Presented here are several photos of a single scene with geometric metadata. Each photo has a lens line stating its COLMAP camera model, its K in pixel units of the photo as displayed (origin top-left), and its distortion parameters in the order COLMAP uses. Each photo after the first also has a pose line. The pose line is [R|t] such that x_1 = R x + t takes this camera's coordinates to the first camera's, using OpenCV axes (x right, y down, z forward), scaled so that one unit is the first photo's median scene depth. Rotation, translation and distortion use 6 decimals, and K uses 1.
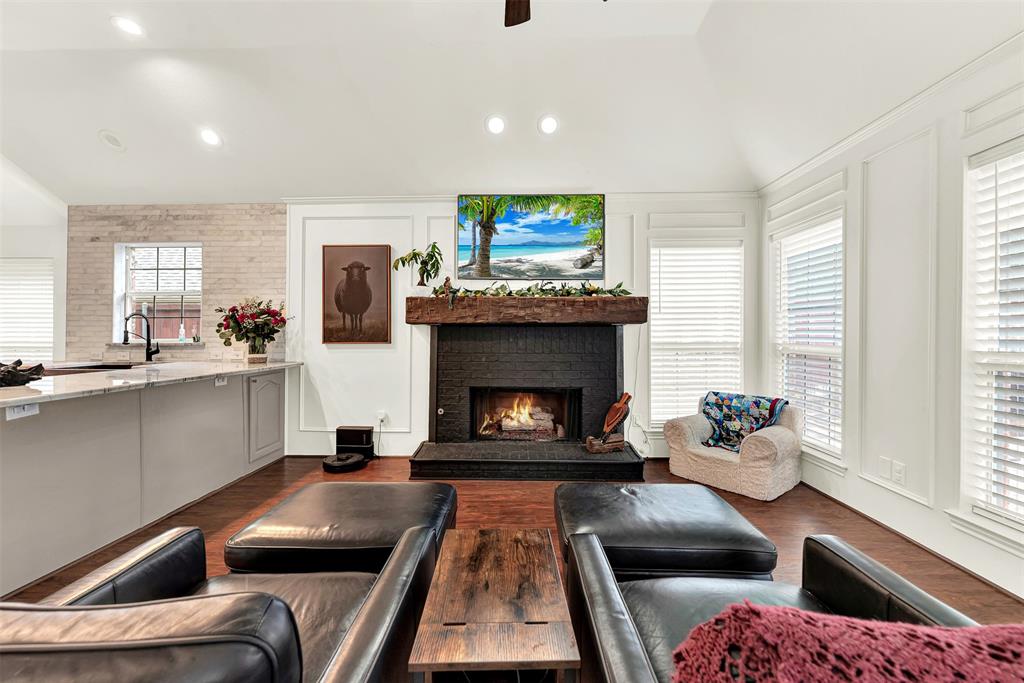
lens RADIAL K [[416.3, 0, 514.0], [0, 416.3, 334.5], [0, 0, 1]] dist [-0.001222, 0.000383]
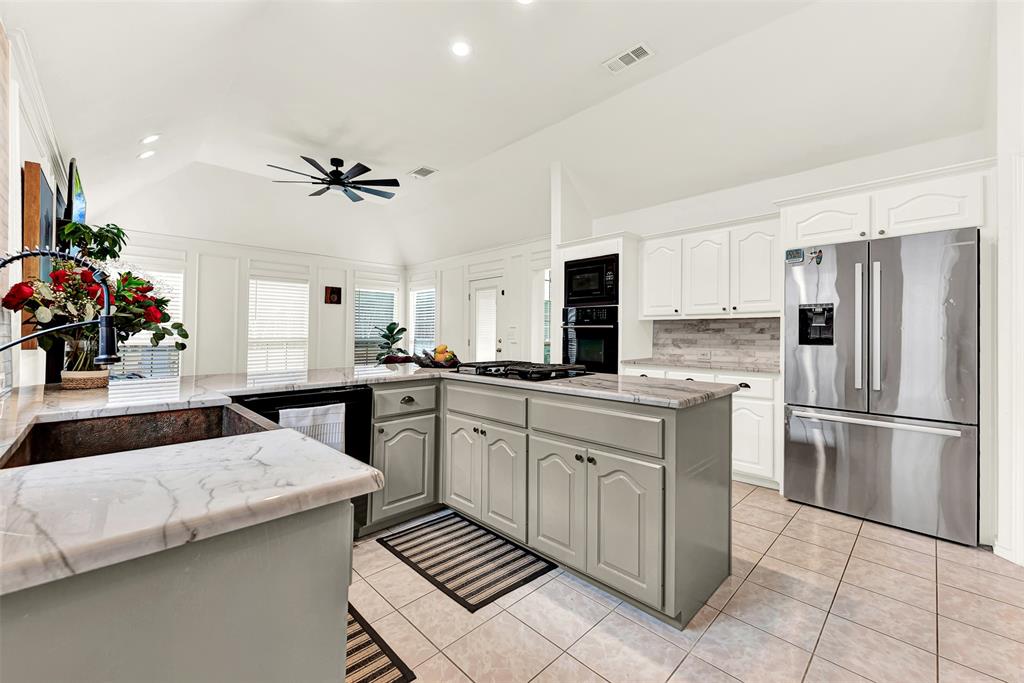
lens RADIAL K [[413.7, 0, 515.3], [0, 413.7, 331.8], [0, 0, 1]] dist [-0.002975, -0.000261]
pose [[-0.717047, 0.001890, 0.697022, -1.271045], [-0.004747, 0.999960, -0.007594, 0.001928], [-0.697008, -0.008754, -0.717010, 0.959326]]
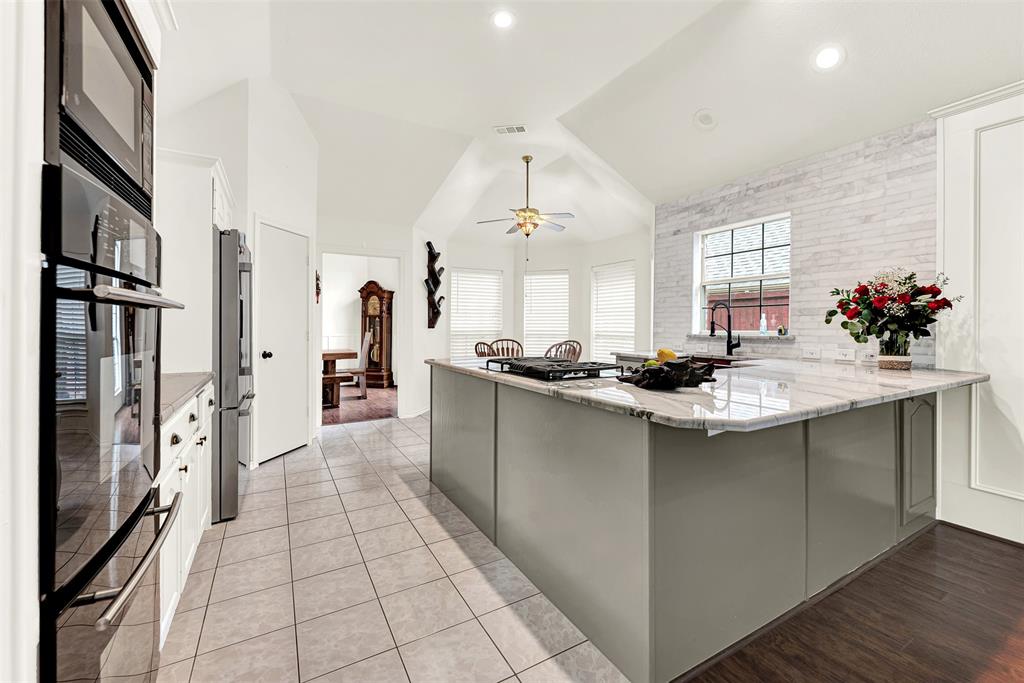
lens RADIAL K [[418.8, 0, 512.6], [0, 418.8, 328.5], [0, 0, 1]] dist [0.000379, 0.000061]
pose [[0.512921, 0.008062, -0.858398, -0.337556], [-0.000882, 0.999960, 0.008864, -0.001715], [0.858435, -0.003789, 0.512908, 0.127142]]
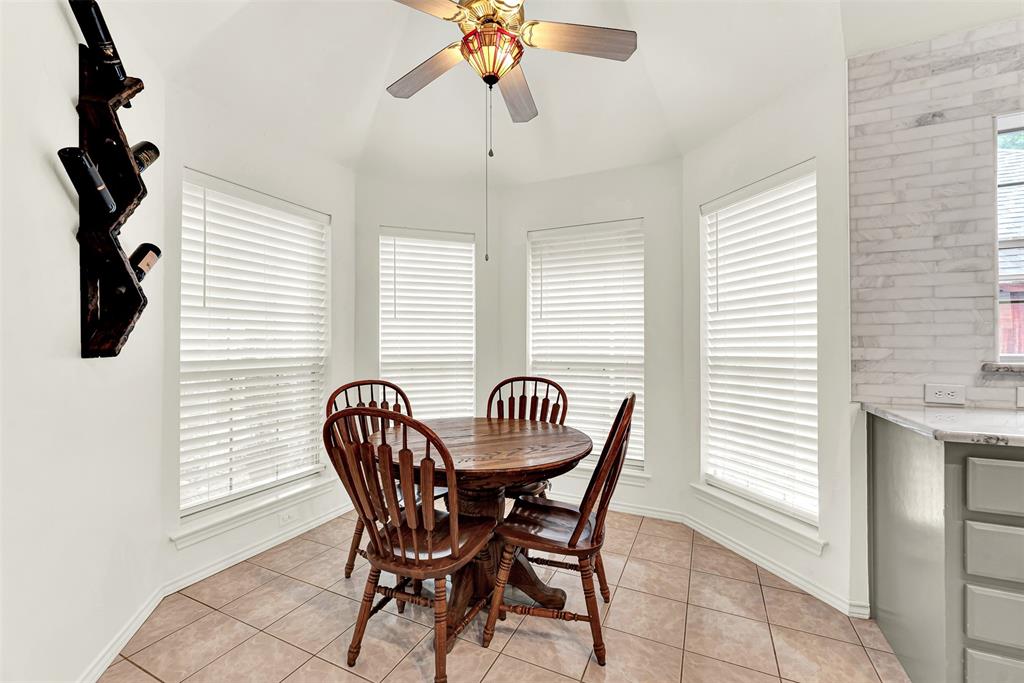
lens RADIAL K [[413.1, 0, 514.5], [0, 413.1, 345.5], [0, 0, 1]] dist [-0.001246, -0.000157]
pose [[0.911848, 0.000328, -0.410527, -1.258107], [0.002982, 0.999968, 0.007421, -0.001924], [0.410516, -0.007991, 0.911818, 0.452817]]
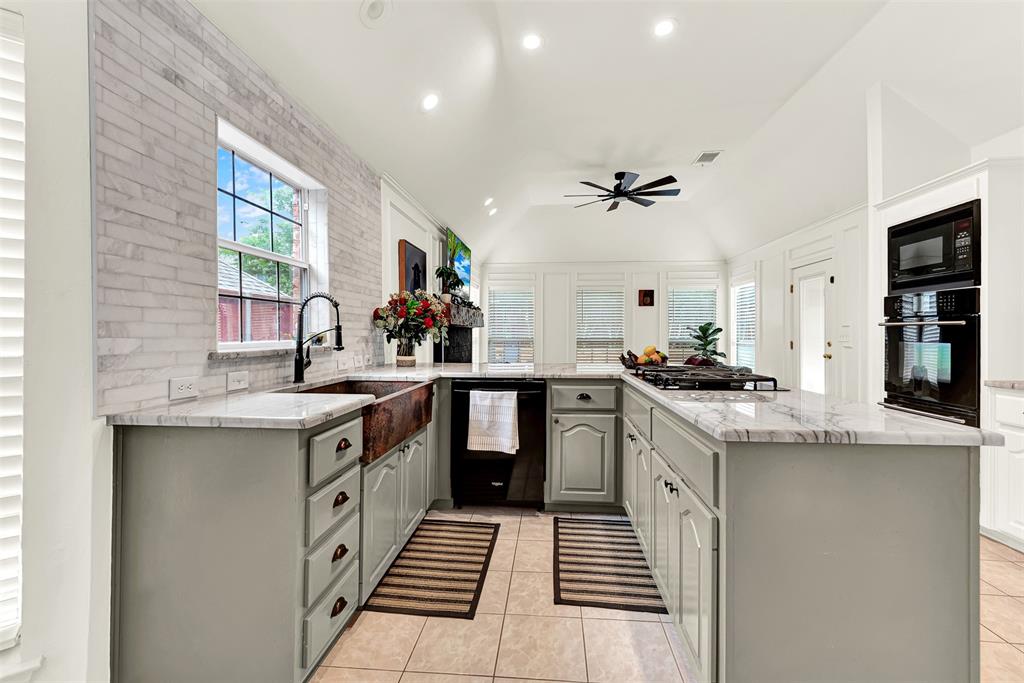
lens RADIAL K [[418.8, 0, 512.6], [0, 418.8, 328.5], [0, 0, 1]] dist [0.000379, 0.000061]
pose [[0.073696, 0.013260, 0.997193, -1.399693], [-0.005176, 0.999903, -0.012914, 0.000321], [-0.997267, -0.004210, 0.073758, 0.686665]]
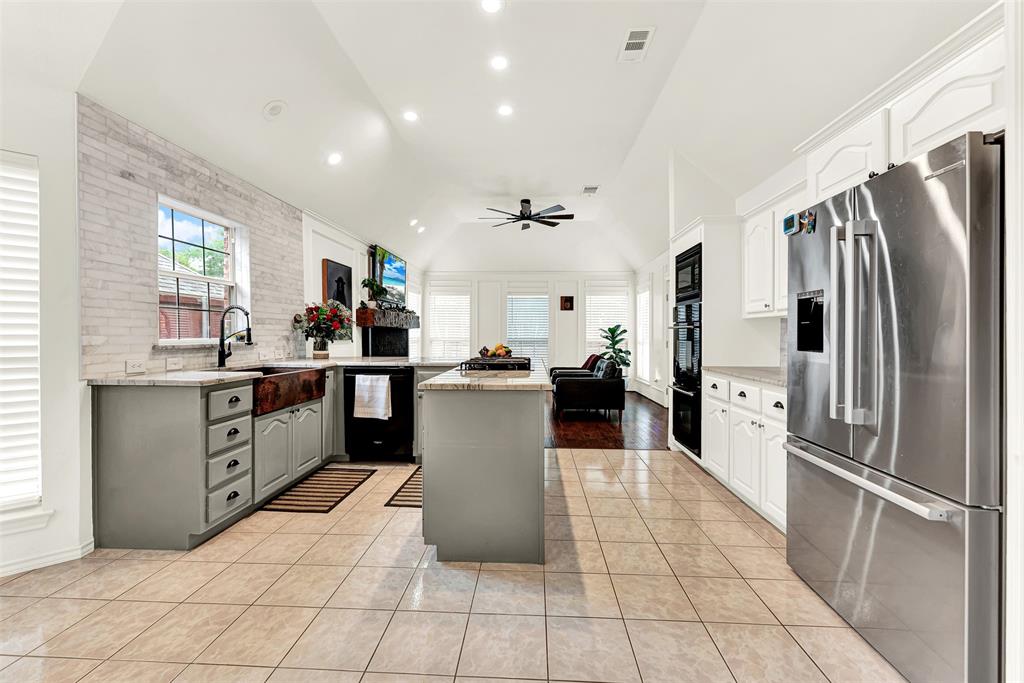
lens RADIAL K [[416.3, 0, 514.0], [0, 416.3, 334.5], [0, 0, 1]] dist [-0.001222, 0.000383]
pose [[0.030630, 0.000504, 0.999531, -1.647267], [-0.007545, 0.999971, -0.000273, -0.000282], [-0.999502, -0.007533, 0.030633, 0.426140]]
